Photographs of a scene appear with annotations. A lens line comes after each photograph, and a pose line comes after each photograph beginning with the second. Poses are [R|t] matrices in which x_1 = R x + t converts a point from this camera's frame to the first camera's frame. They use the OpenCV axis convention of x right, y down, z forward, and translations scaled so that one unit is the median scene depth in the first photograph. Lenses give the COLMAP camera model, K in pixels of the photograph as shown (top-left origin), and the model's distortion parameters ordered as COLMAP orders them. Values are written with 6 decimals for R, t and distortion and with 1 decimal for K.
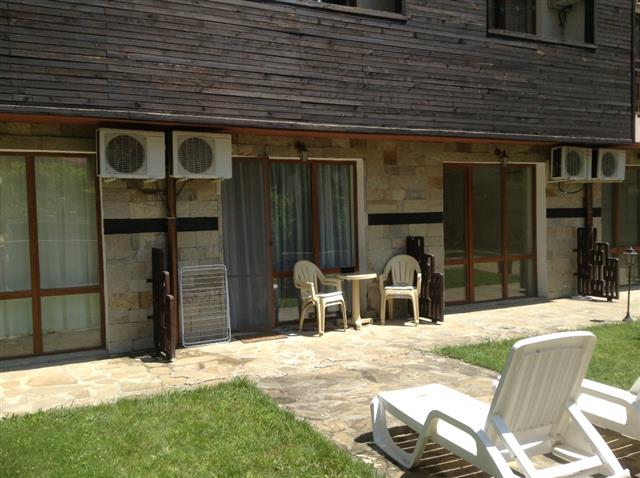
lens RADIAL K [[581.3, 0, 328.2], [0, 581.3, 235.7], [0, 0, 1]] dist [0.141647, -0.308794]
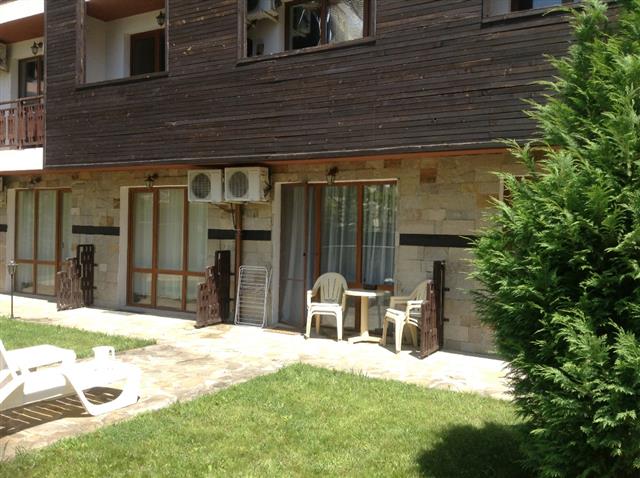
lens RADIAL K [[581.3, 0, 328.2], [0, 581.3, 235.7], [0, 0, 1]] dist [0.141647, -0.308794]
pose [[0.534258, 0.044177, -0.844166, 0.919932], [-0.063529, 0.997908, 0.012016, -0.042137], [0.842931, 0.047209, 0.535947, 0.405095]]
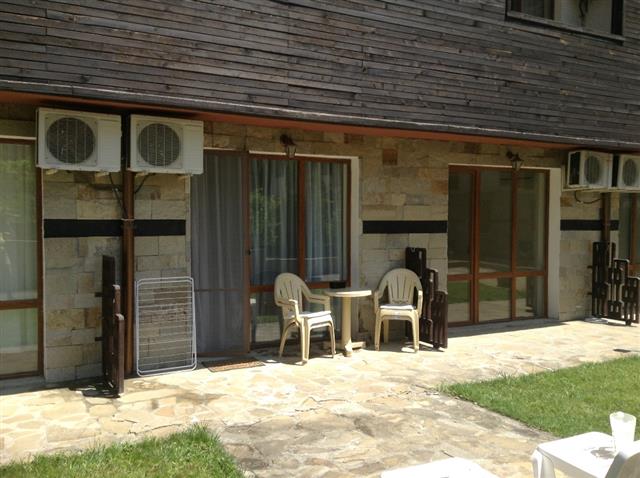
lens RADIAL K [[581.3, 0, 328.2], [0, 581.3, 235.7], [0, 0, 1]] dist [0.141647, -0.308794]
pose [[0.999437, 0.026772, 0.020214, -0.000288], [-0.026652, 0.999626, -0.006182, -0.008946], [-0.020372, 0.005640, 0.999777, 0.146742]]
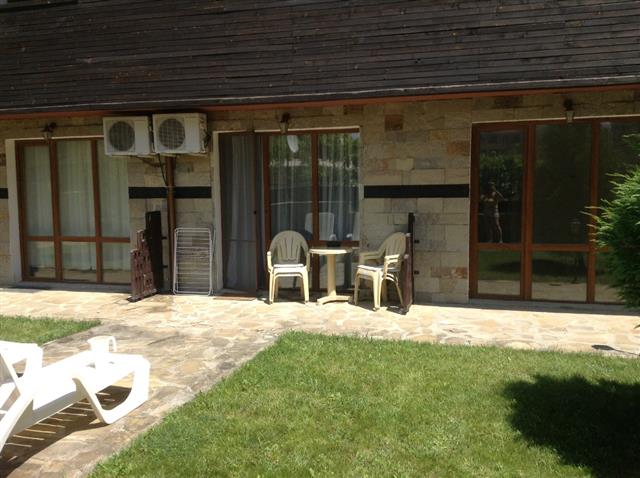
lens RADIAL K [[581.3, 0, 328.2], [0, 581.3, 235.7], [0, 0, 1]] dist [0.141647, -0.308794]
pose [[0.733698, 0.076125, -0.675198, 0.725207], [-0.031143, 0.996428, 0.078500, -0.031863], [0.678762, -0.036568, 0.733447, 0.304189]]
